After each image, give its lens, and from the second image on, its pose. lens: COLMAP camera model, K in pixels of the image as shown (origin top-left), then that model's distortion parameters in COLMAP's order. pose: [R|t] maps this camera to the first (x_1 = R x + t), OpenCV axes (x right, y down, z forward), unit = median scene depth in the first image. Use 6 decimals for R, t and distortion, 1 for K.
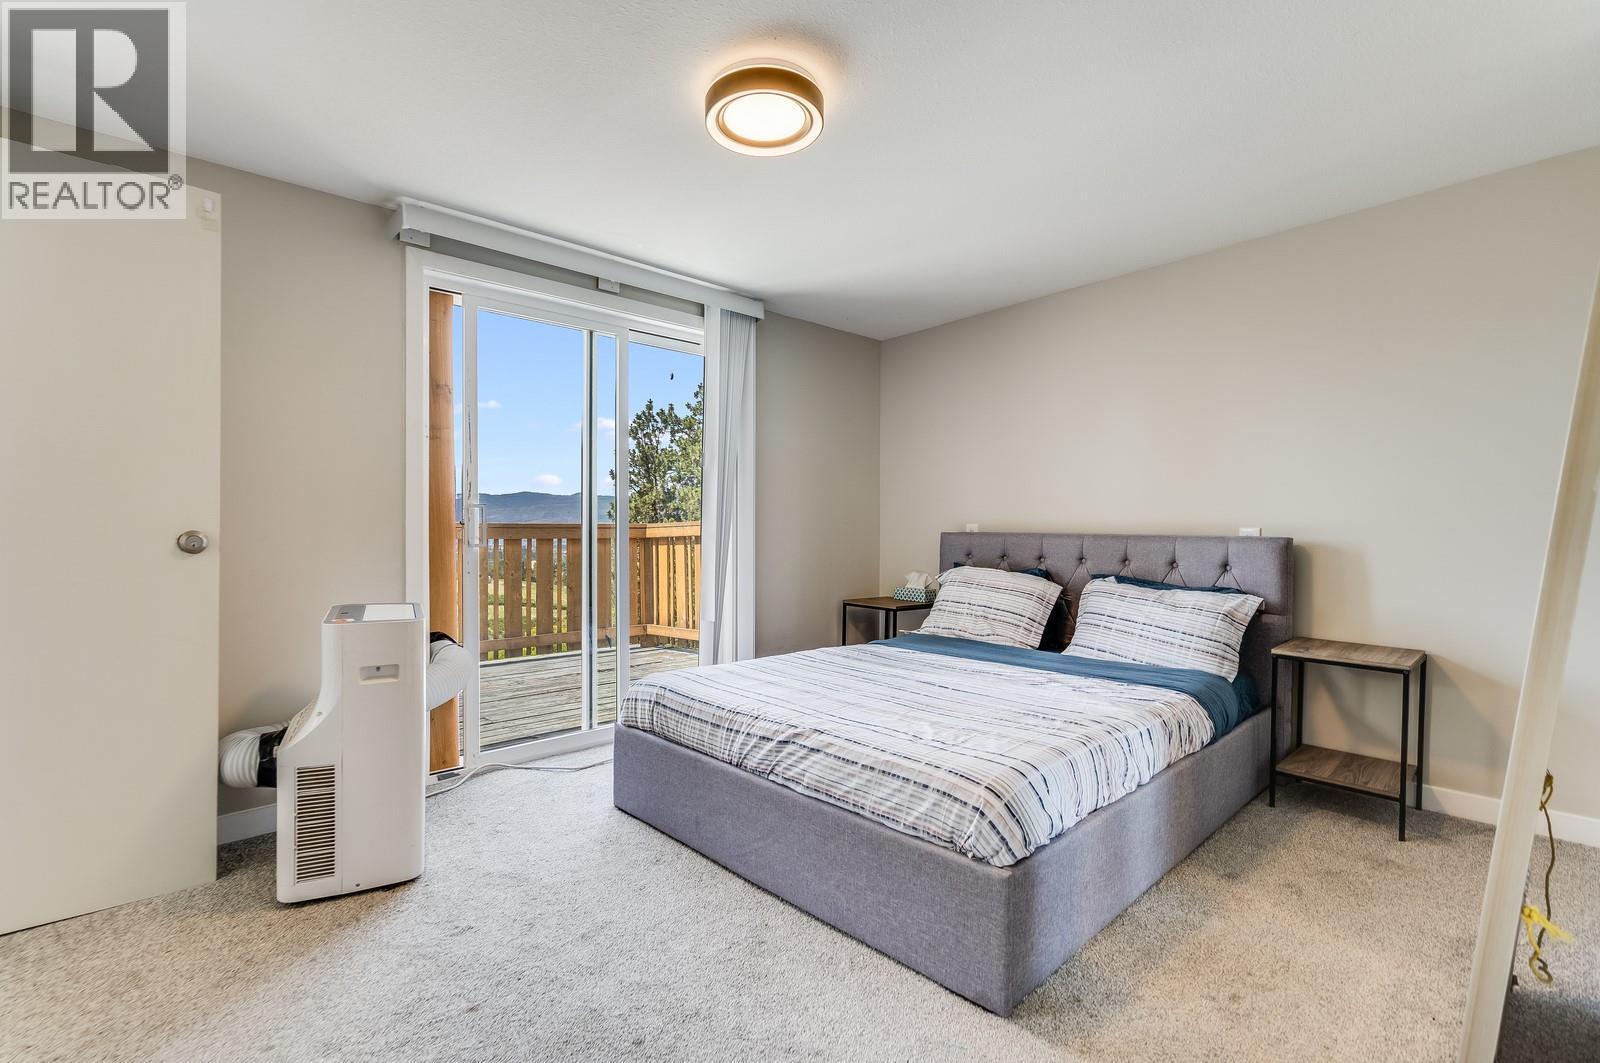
lens RADIAL K [[731.1, 0, 799.8], [0, 731.1, 528.4], [0, 0, 1]] dist [0.002068, -0.000502]
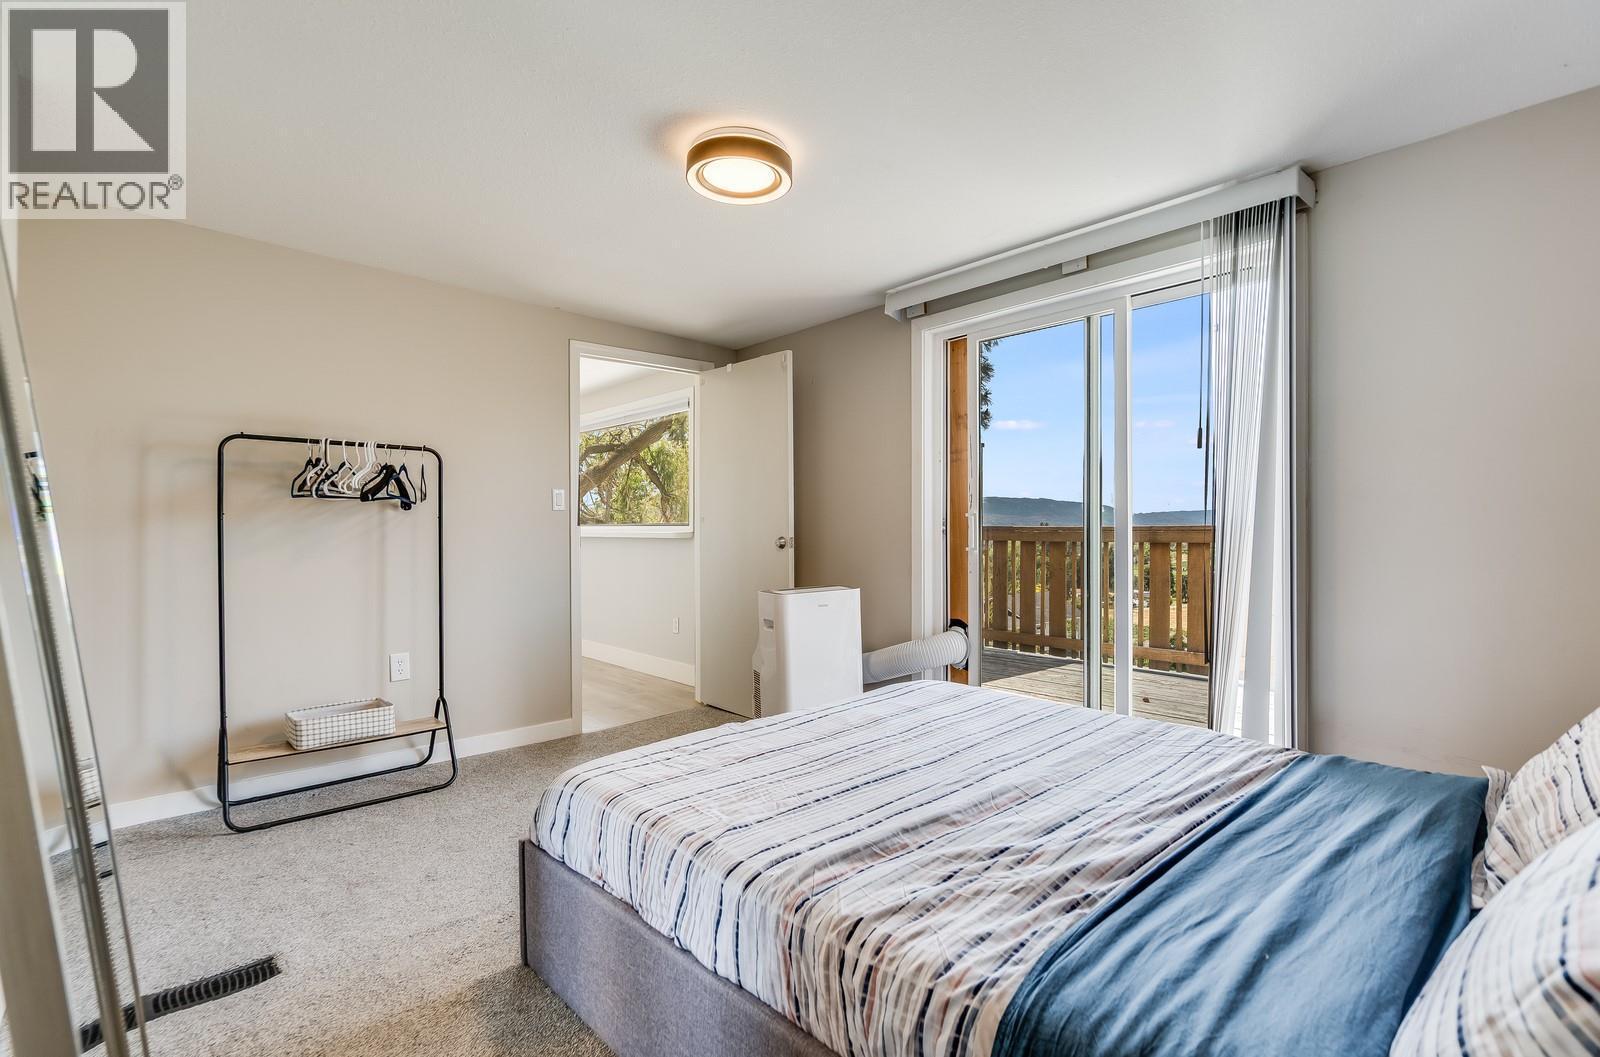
lens RADIAL K [[761.2, 0, 800.3], [0, 761.2, 535.6], [0, 0, 1]] dist [0.003544, 0.000313]
pose [[-0.034104, 0.003761, -0.999411, 0.719151], [0.001125, 0.999992, 0.003725, 0.002080], [0.999418, -0.000998, -0.034108, 0.702084]]
